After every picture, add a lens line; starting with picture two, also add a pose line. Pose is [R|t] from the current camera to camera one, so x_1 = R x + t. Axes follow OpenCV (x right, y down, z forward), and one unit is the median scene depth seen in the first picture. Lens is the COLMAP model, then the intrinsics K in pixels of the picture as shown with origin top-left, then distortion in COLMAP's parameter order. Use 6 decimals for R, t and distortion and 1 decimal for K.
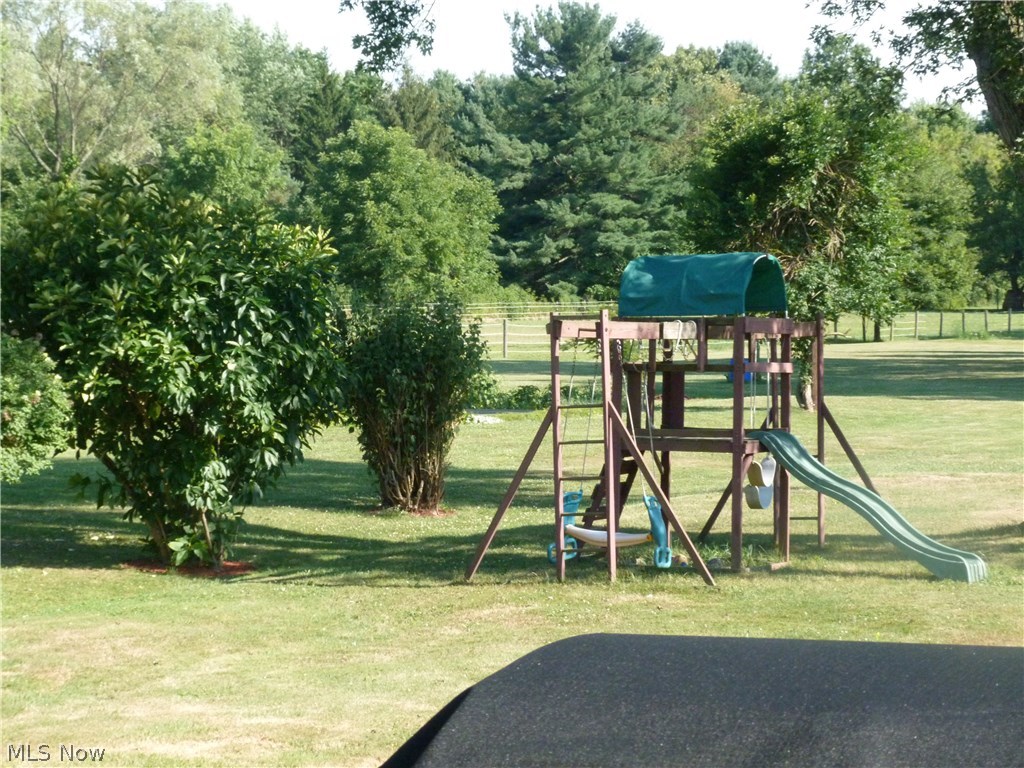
lens RADIAL K [[2941.7, 0, 503.8], [0, 2941.7, 378.8], [0, 0, 1]] dist [0.144942, 0.000000]
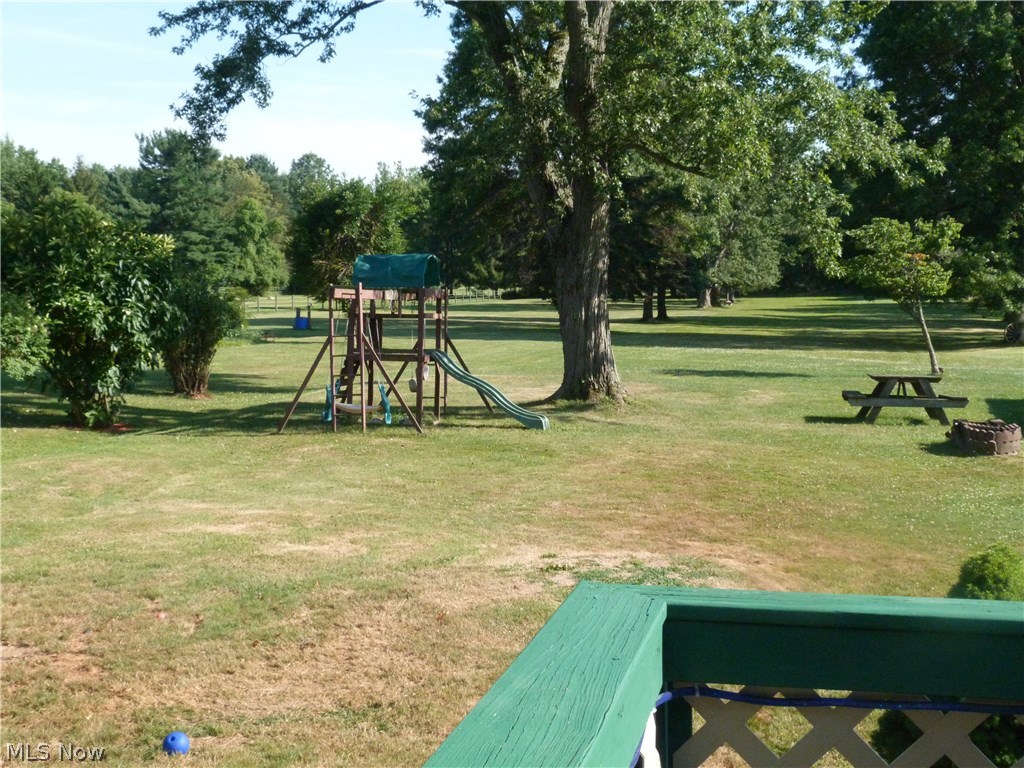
lens RADIAL K [[1494.1, 0, 511.5], [0, 1494.1, 385.8], [0, 0, 1]] dist [0.031029, 0.000000]
pose [[0.966448, -0.003519, 0.256839, -0.076973], [-0.005866, 0.999343, 0.035763, 0.004535], [-0.256796, -0.036070, 0.965792, 0.055565]]
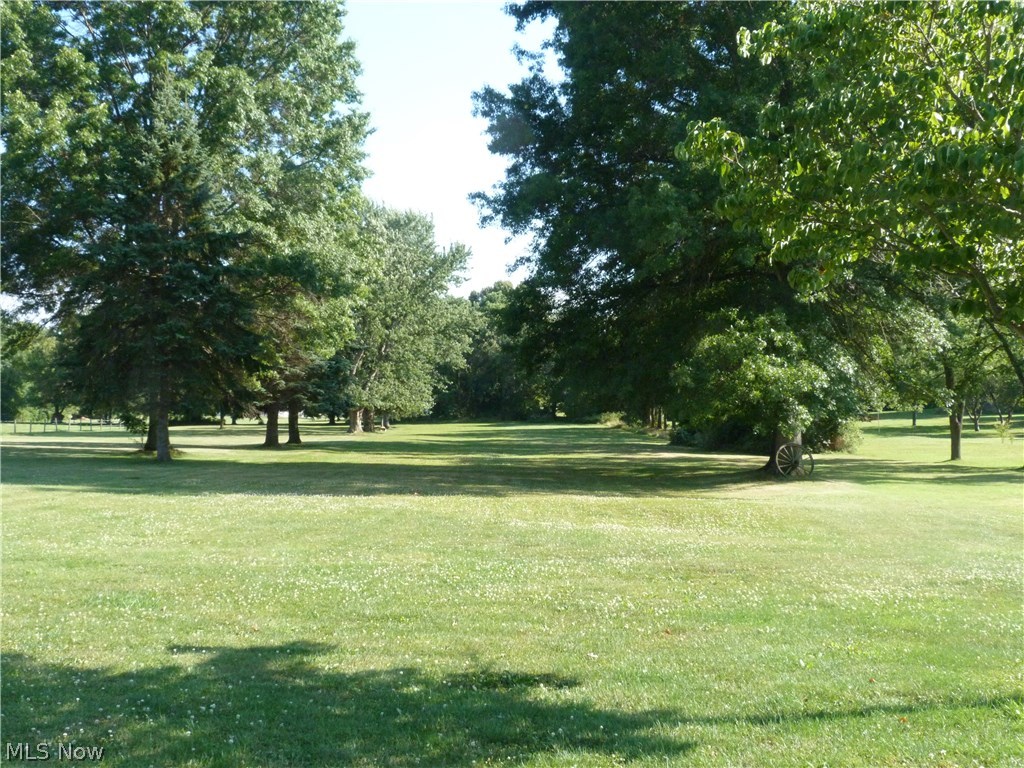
lens RADIAL K [[1196.0, 0, 509.7], [0, 1196.0, 376.6], [0, 0, 1]] dist [-0.036962, 0.000000]
pose [[0.876579, 0.031201, 0.480245, 0.336202], [0.001679, 0.997692, -0.067883, 0.000317], [-0.481255, 0.060311, 0.874504, 0.953568]]
